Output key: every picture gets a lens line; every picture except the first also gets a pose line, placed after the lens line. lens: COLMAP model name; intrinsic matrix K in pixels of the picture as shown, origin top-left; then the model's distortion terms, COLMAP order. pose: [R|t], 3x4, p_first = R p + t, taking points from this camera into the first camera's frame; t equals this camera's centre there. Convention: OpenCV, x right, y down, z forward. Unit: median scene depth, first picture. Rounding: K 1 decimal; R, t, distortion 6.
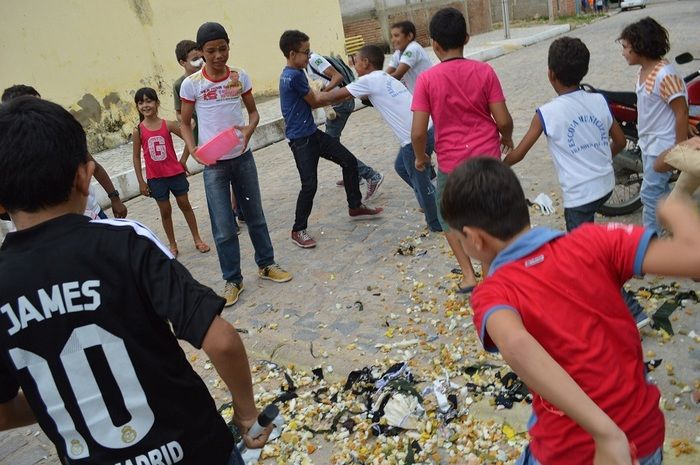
lens RADIAL K [[560.2, 0, 349.4], [0, 560.2, 234.1], [0, 0, 1]] dist [-0.078669, 0.012659]
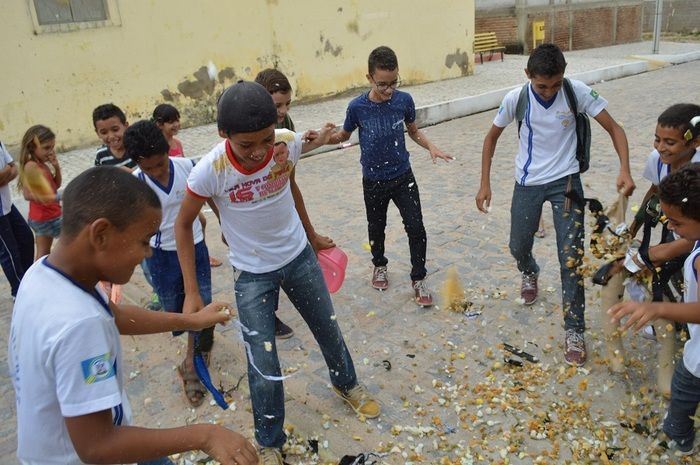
lens RADIAL K [[560.2, 0, 351.9], [0, 560.2, 231.8], [0, 0, 1]] dist [-0.078669, 0.012659]
pose [[0.968481, 0.171508, -0.180637, 0.096281], [-0.166563, 0.985122, 0.042317, -0.129312], [0.185208, -0.010896, 0.982639, 0.094434]]
